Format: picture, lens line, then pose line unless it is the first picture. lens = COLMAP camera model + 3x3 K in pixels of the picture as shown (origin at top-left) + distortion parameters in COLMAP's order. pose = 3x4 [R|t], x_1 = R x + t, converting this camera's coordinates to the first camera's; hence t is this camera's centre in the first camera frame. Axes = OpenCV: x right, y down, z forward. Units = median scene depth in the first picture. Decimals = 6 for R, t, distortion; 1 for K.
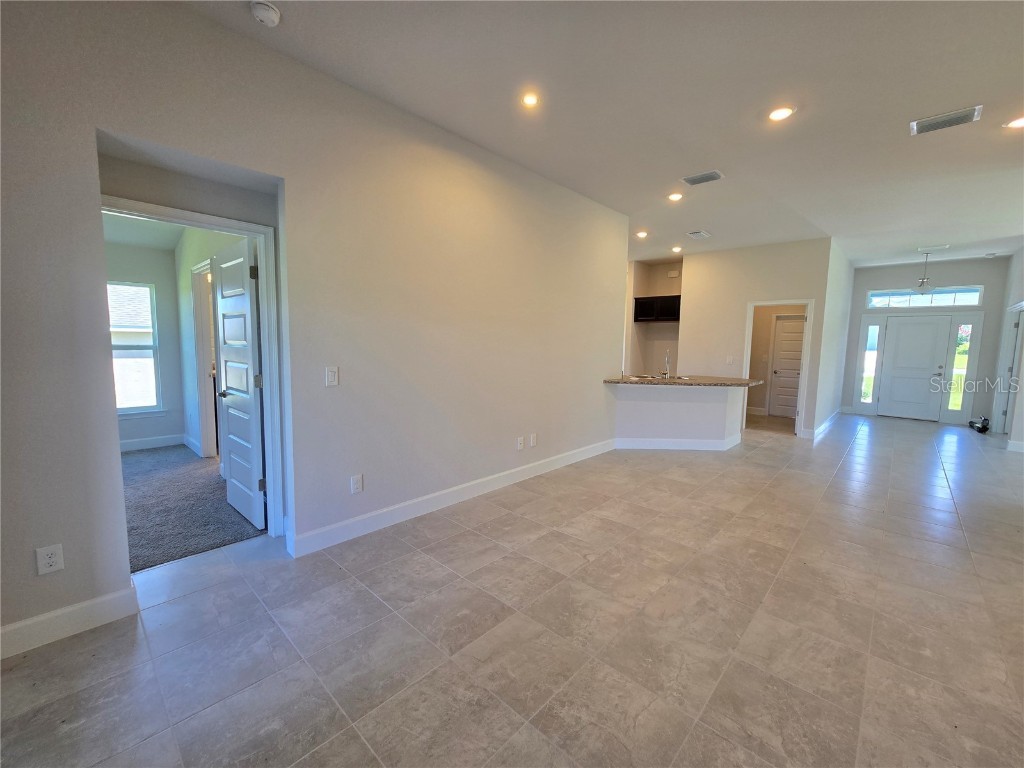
lens RADIAL K [[423.9, 0, 511.2], [0, 423.9, 381.9], [0, 0, 1]] dist [-0.001812, 0.001962]
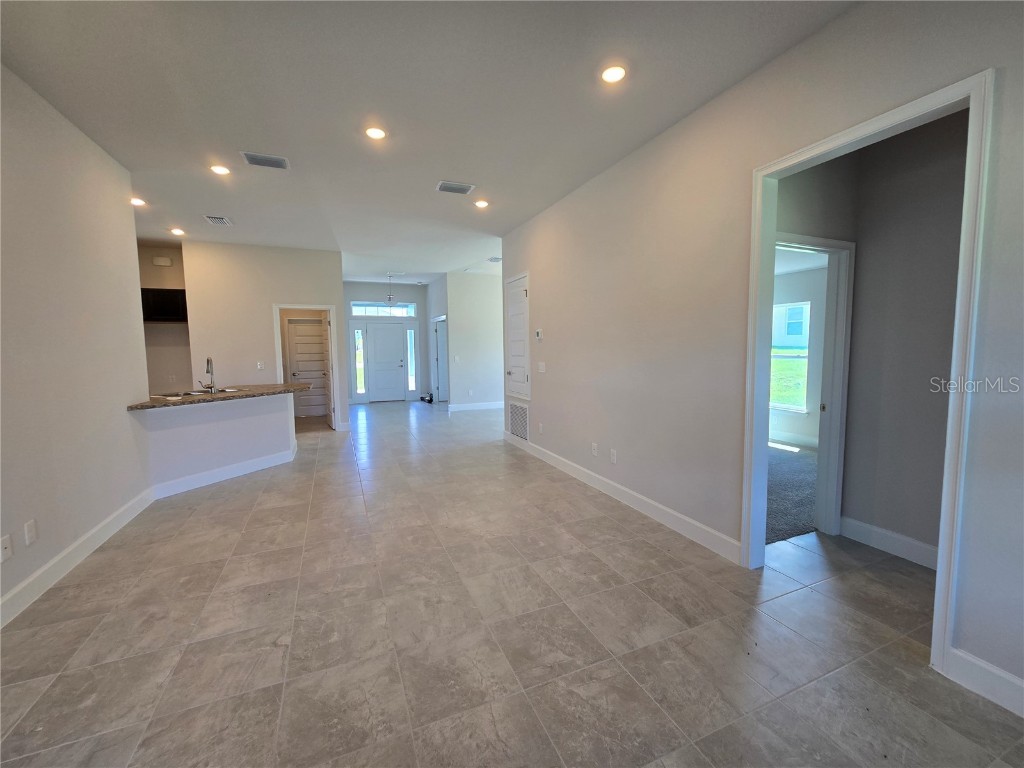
lens RADIAL K [[423.9, 0, 517.0], [0, 423.9, 381.1], [0, 0, 1]] dist [-0.001812, 0.001962]
pose [[0.399068, -0.099254, 0.911533, -0.254331], [0.108390, 0.992260, 0.060591, -0.031567], [-0.910492, 0.074622, 0.406738, 0.270040]]
